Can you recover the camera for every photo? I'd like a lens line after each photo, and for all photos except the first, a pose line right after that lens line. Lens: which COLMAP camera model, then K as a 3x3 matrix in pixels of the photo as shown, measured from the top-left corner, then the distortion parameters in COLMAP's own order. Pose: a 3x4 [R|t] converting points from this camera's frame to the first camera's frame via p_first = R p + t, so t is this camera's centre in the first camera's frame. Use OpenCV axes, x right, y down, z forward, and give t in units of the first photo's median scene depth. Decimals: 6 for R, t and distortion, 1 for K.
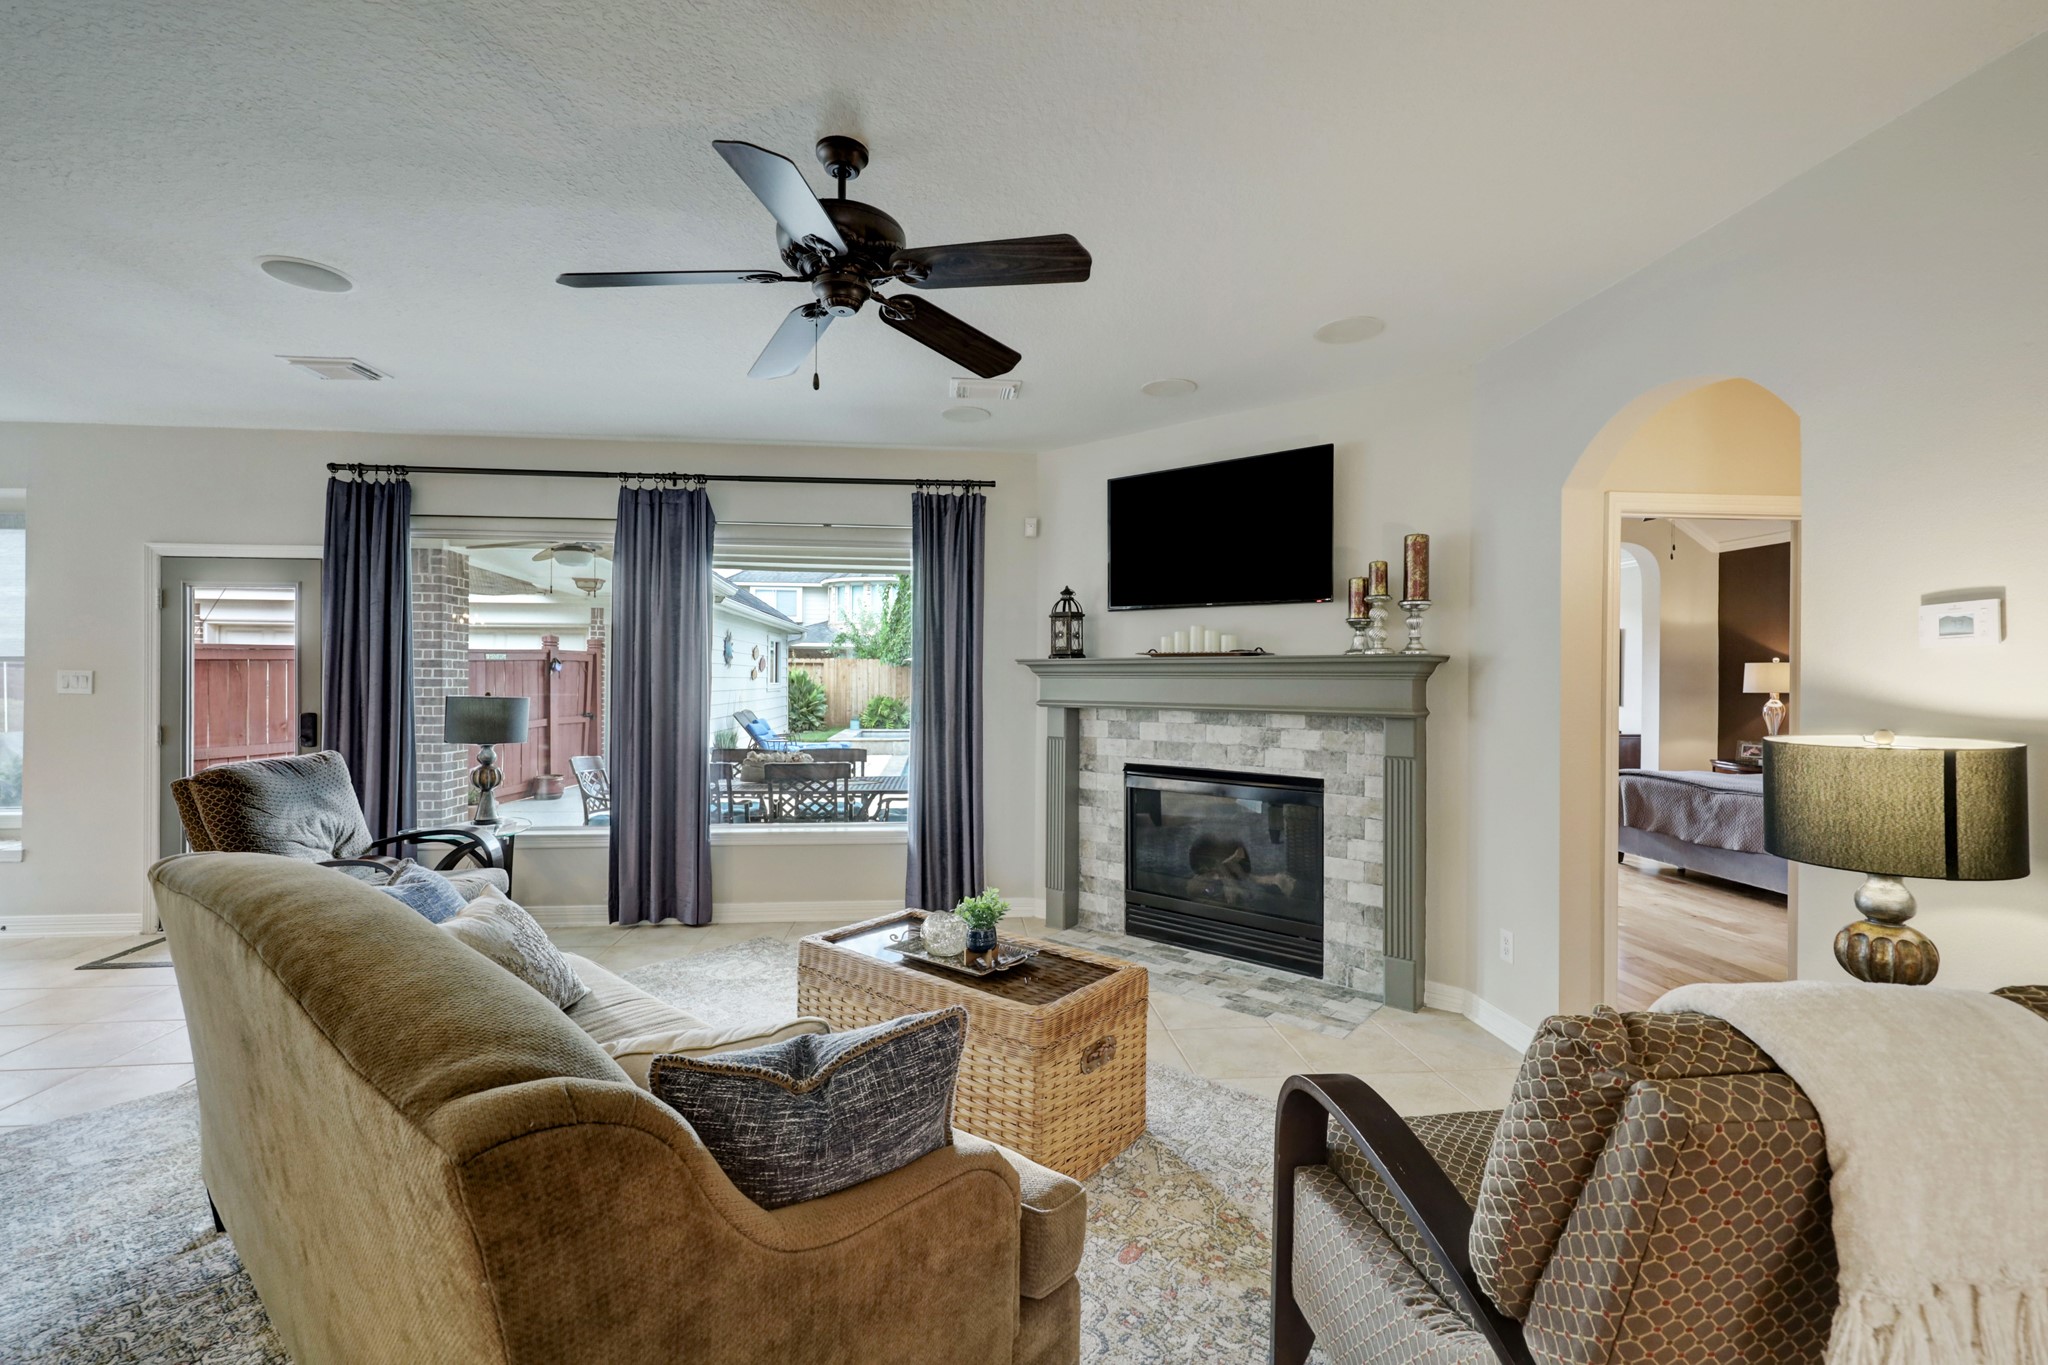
lens RADIAL K [[845.6, 0, 1038.9], [0, 845.6, 680.2], [0, 0, 1]] dist [-0.001541, 0.000833]
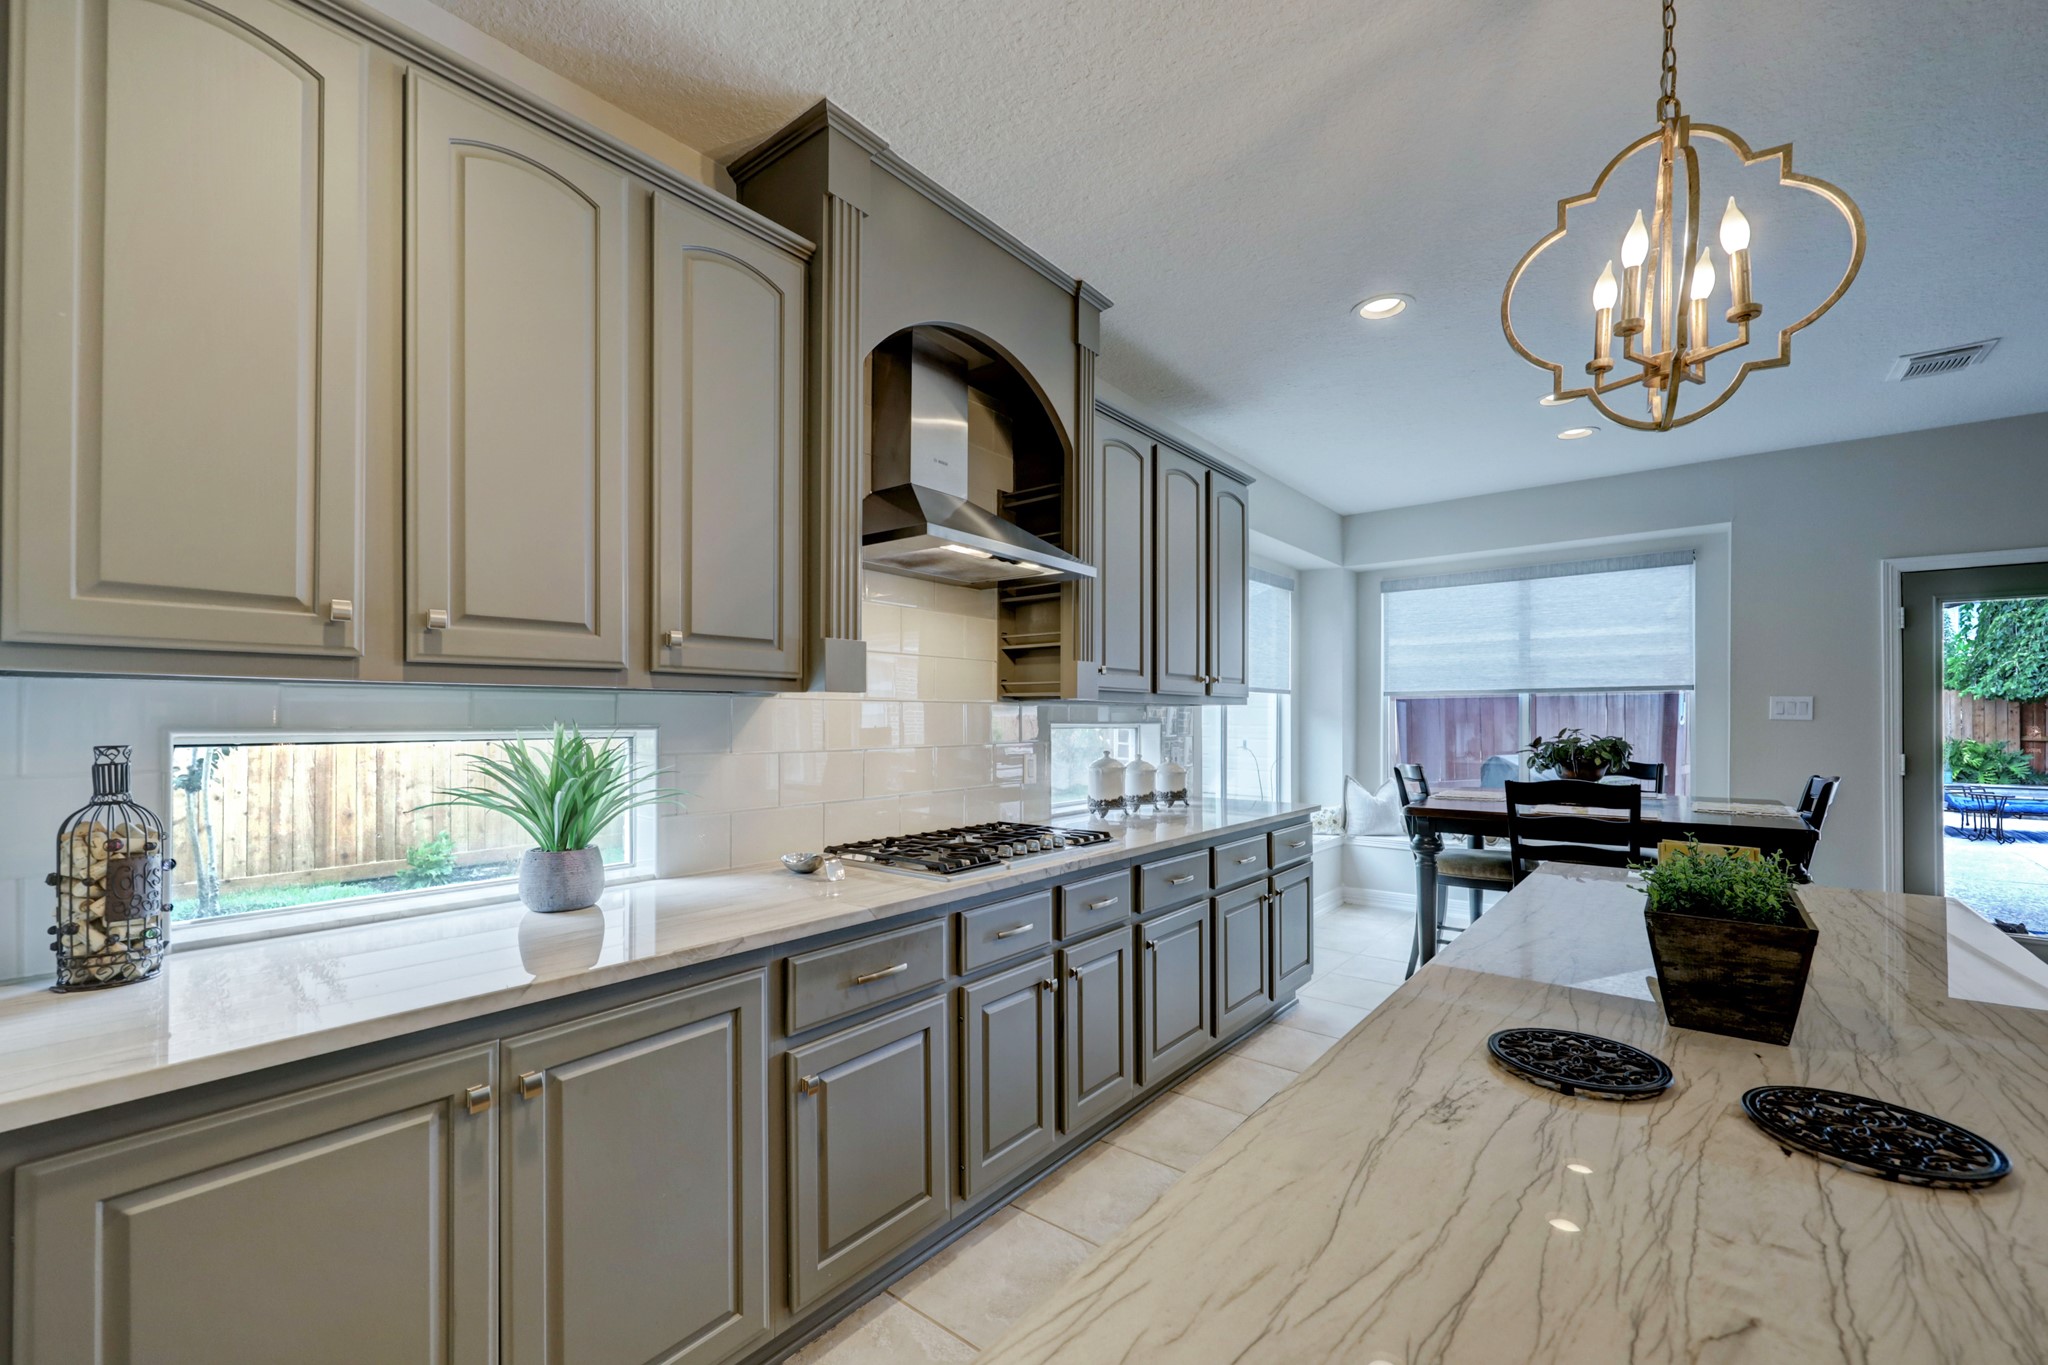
lens RADIAL K [[845.6, 0, 1006.1], [0, 845.6, 712.3], [0, 0, 1]] dist [-0.001541, 0.000833]
pose [[0.697051, -0.006895, -0.716988, -1.057896], [-0.000566, 0.999948, -0.010166, 0.017433], [0.717021, 0.007493, 0.697011, -0.362141]]
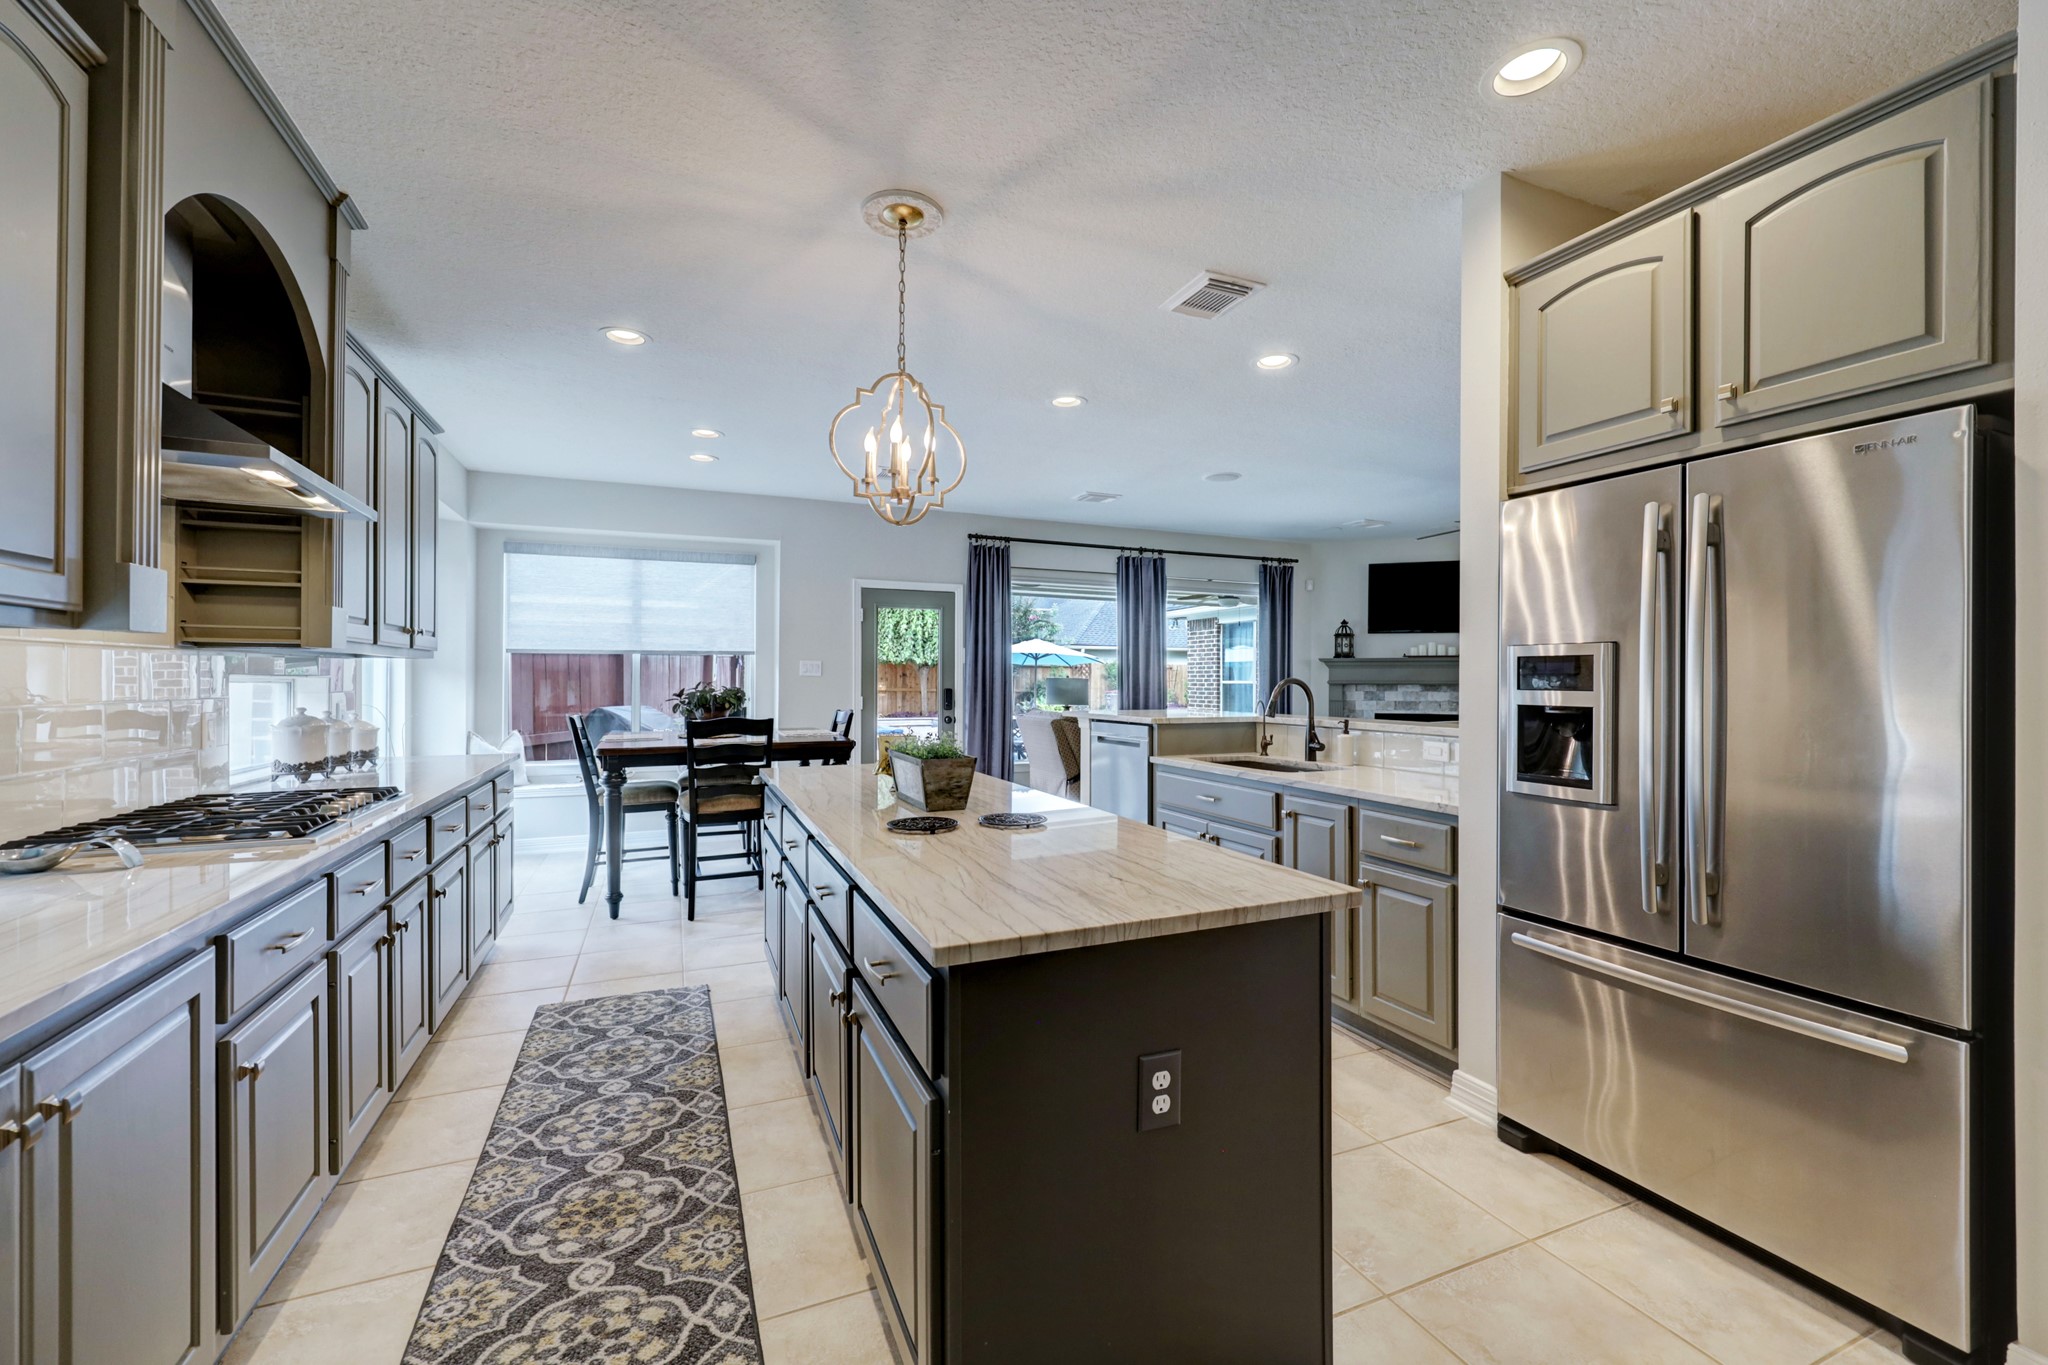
lens RADIAL K [[845.6, 0, 1046.4], [0, 845.6, 675.7], [0, 0, 1]] dist [-0.001541, 0.000833]
pose [[0.952026, 0.000755, 0.306016, -1.185281], [0.001033, 0.999983, -0.005682, 0.023386], [-0.306015, 0.005725, 0.952010, -0.577116]]
